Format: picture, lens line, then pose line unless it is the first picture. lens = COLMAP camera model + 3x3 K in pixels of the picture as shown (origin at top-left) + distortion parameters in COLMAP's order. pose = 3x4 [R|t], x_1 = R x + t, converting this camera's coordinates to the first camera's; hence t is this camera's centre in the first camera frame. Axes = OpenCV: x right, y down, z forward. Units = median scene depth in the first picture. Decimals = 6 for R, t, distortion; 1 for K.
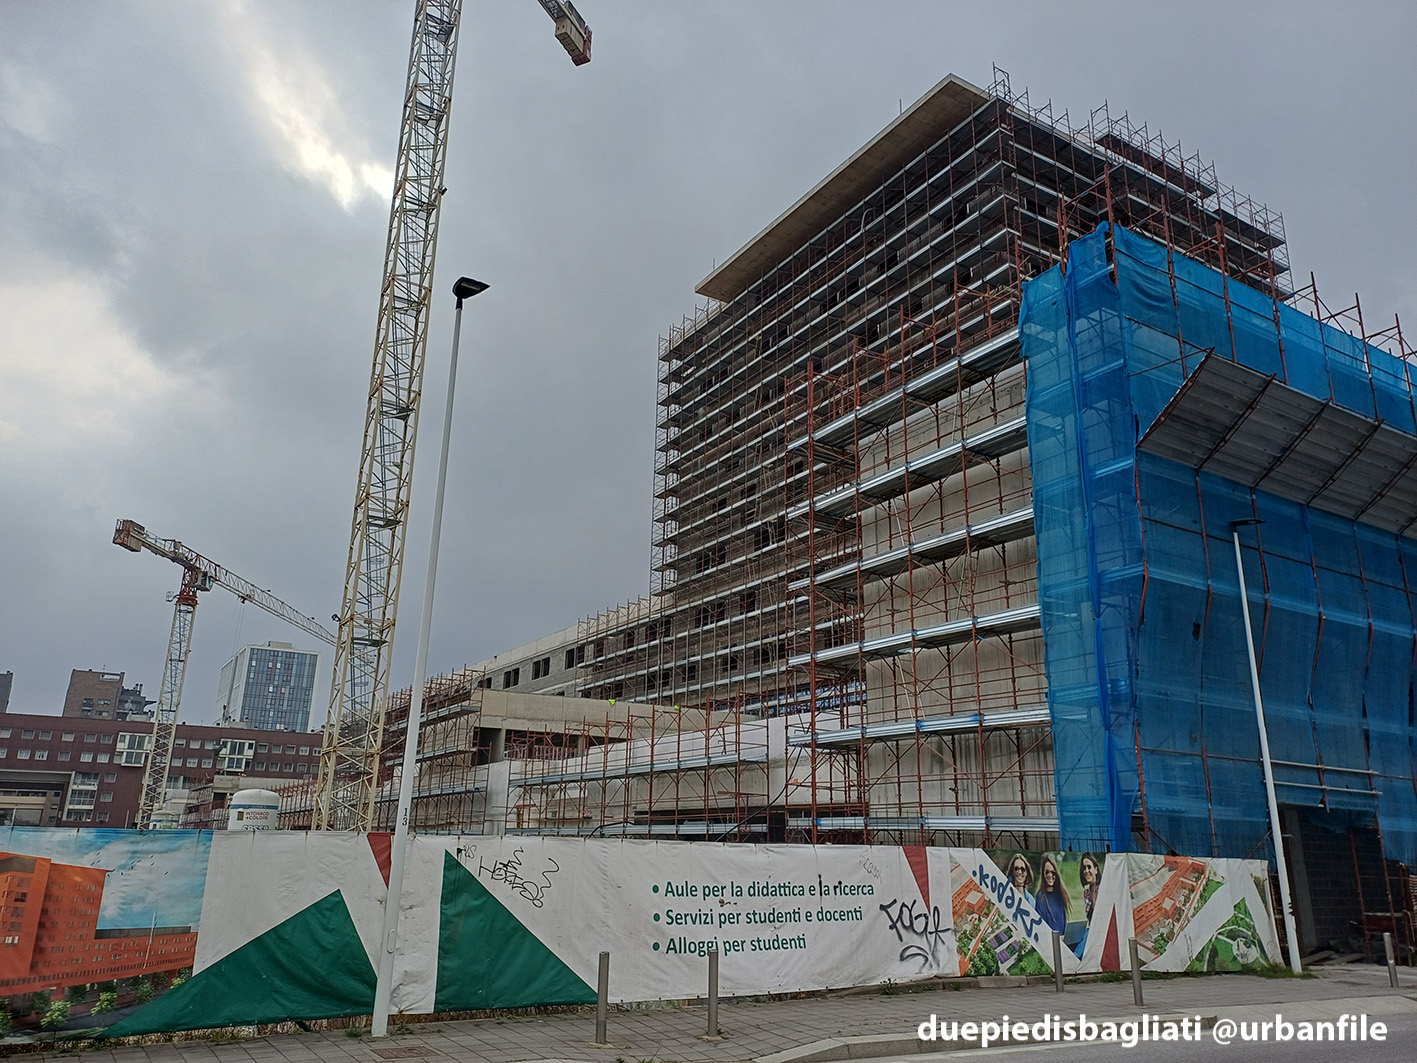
lens RADIAL K [[1018.1, 0, 709.0], [0, 1018.1, 545.7], [0, 0, 1]] dist [0.064819, -0.051697]
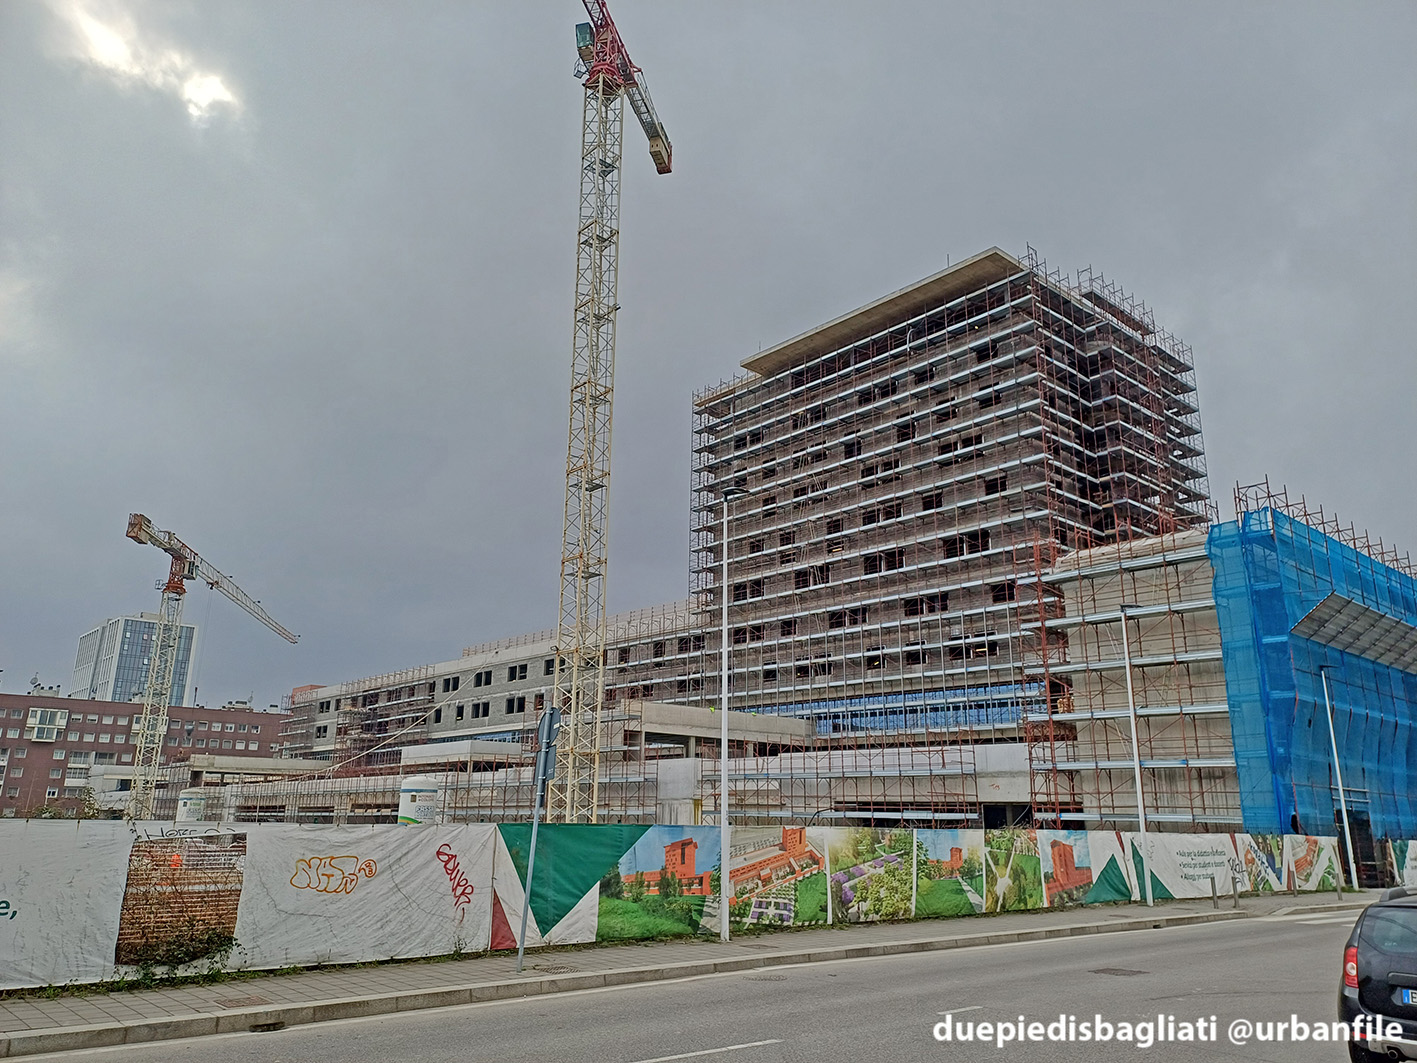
lens RADIAL K [[1023.2, 0, 684.4], [0, 1023.2, 537.3], [0, 0, 1]] dist [0.097906, -0.113849]
pose [[0.985994, 0.039688, 0.161991, -1.085527], [-0.043367, 0.998874, 0.019232, -0.268515], [-0.161045, -0.025987, 0.986605, -0.805141]]
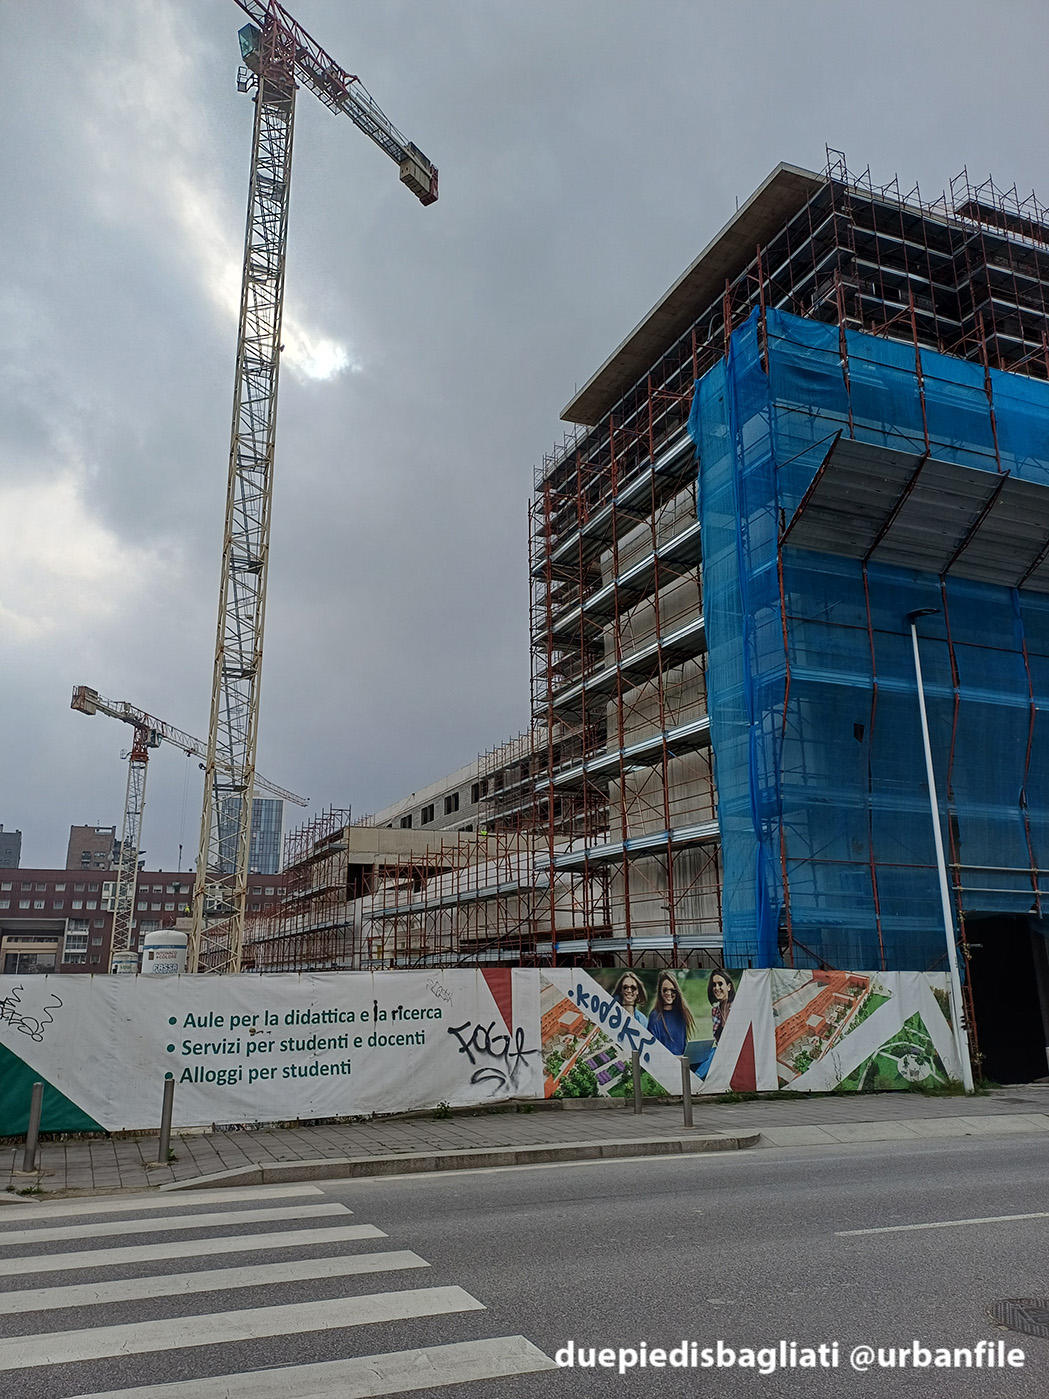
lens RADIAL K [[1010.2, 0, 524.5], [0, 1010.2, 699.5], [0, 0, 1]] dist [0.097906, -0.113849]
pose [[0.987307, -0.065516, -0.144681, 0.310993], [0.068726, 0.997486, 0.017298, 0.015700], [0.143184, -0.027022, 0.989327, 0.033146]]
